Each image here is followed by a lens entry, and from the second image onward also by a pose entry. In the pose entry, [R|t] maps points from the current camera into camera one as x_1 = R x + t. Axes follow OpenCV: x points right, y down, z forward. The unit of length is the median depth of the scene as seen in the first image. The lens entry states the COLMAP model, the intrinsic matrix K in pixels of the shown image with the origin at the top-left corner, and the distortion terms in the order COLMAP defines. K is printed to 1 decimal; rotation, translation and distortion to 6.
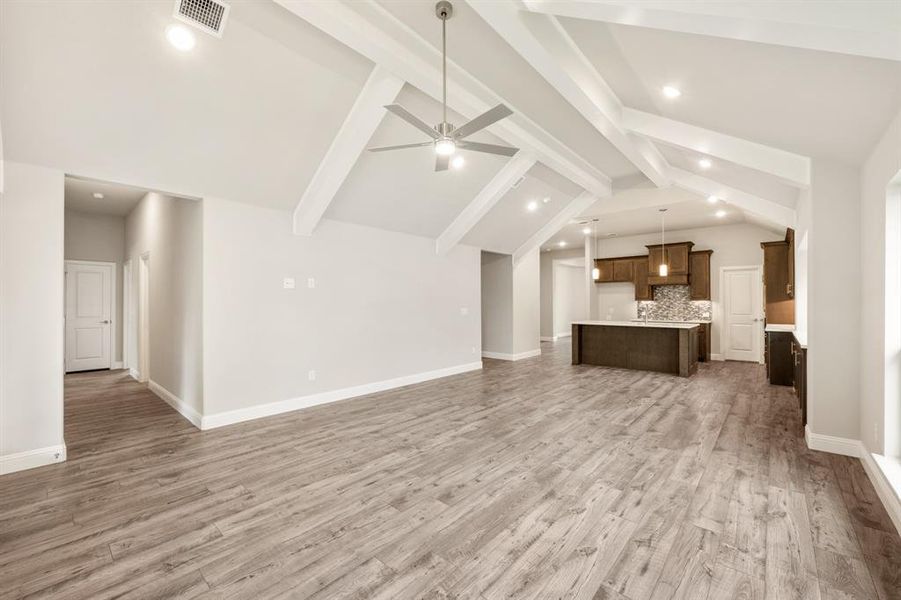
lens RADIAL K [[366.5, 0, 452.5], [0, 366.5, 298.0], [0, 0, 1]] dist [0.000572, 0.000202]
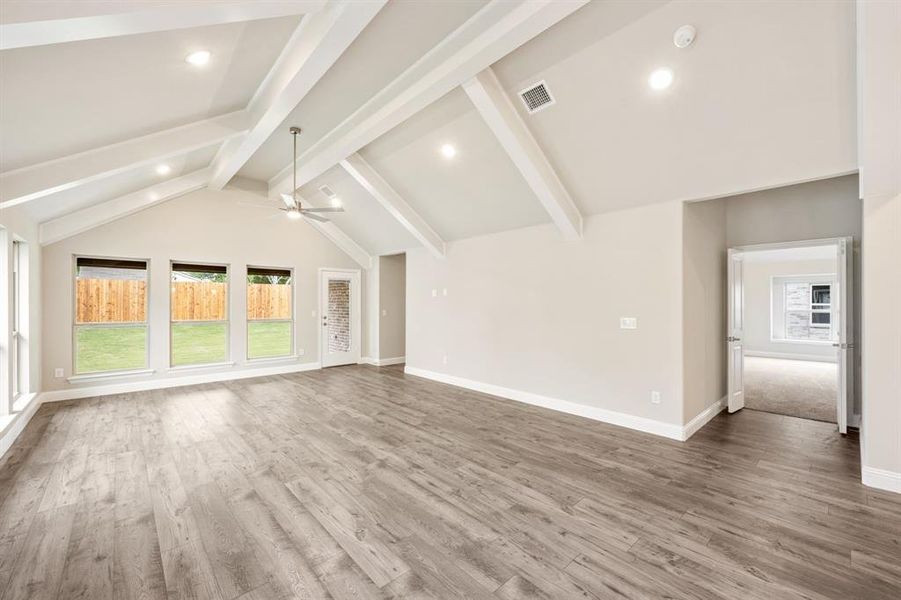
lens RADIAL K [[367.7, 0, 450.8], [0, 367.7, 302.5], [0, 0, 1]] dist [-0.000320, -0.000267]
pose [[-0.116790, -0.001395, -0.993156, 0.868673], [0.011659, 0.999928, -0.002775, 0.001679], [0.993088, -0.011904, -0.116766, 1.064984]]
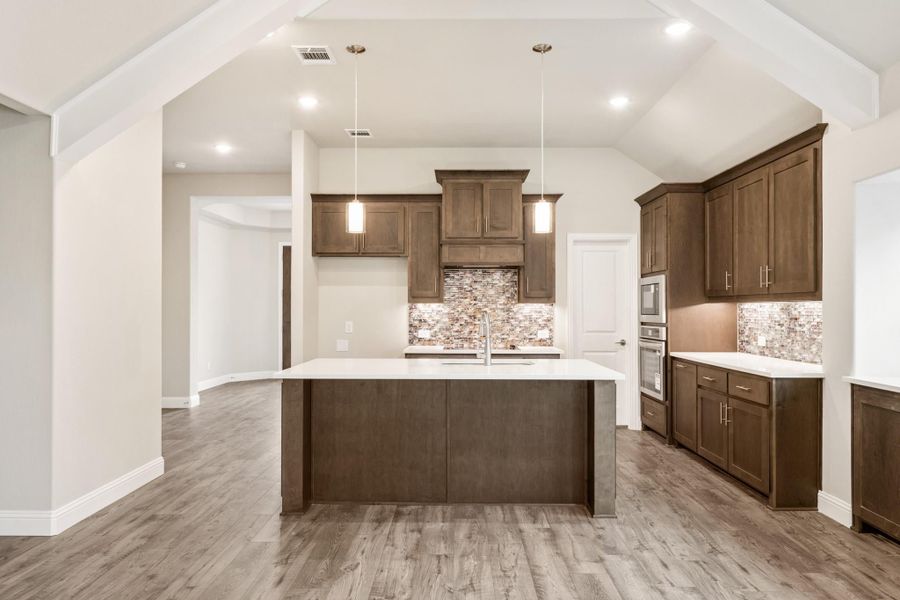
lens RADIAL K [[604.2, 0, 447.0], [0, 604.2, 300.5], [0, 0, 1]] dist [0.003478, -0.000026]
pose [[0.762471, 0.008919, 0.646961, 0.162622], [-0.009927, 0.999949, -0.002087, 0.009954], [-0.646946, -0.004831, 0.762521, 0.808733]]
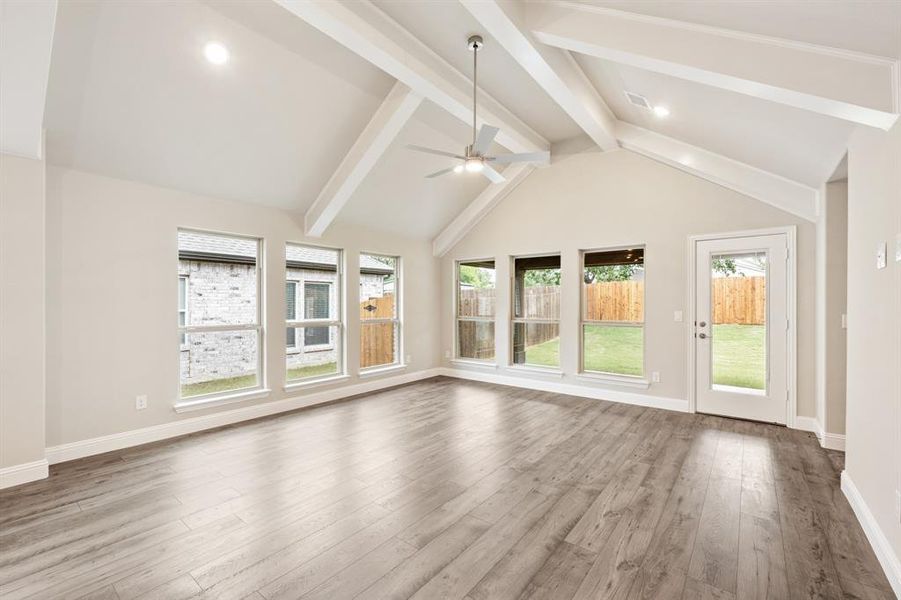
lens RADIAL K [[379.9, 0, 447.9], [0, 379.9, 305.8], [0, 0, 1]] dist [-0.002520, -0.000061]
pose [[-0.998869, 0.000229, -0.047536, 0.065860], [0.000578, 0.999973, -0.007314, 0.016671], [0.047533, -0.007334, -0.998843, 1.216928]]
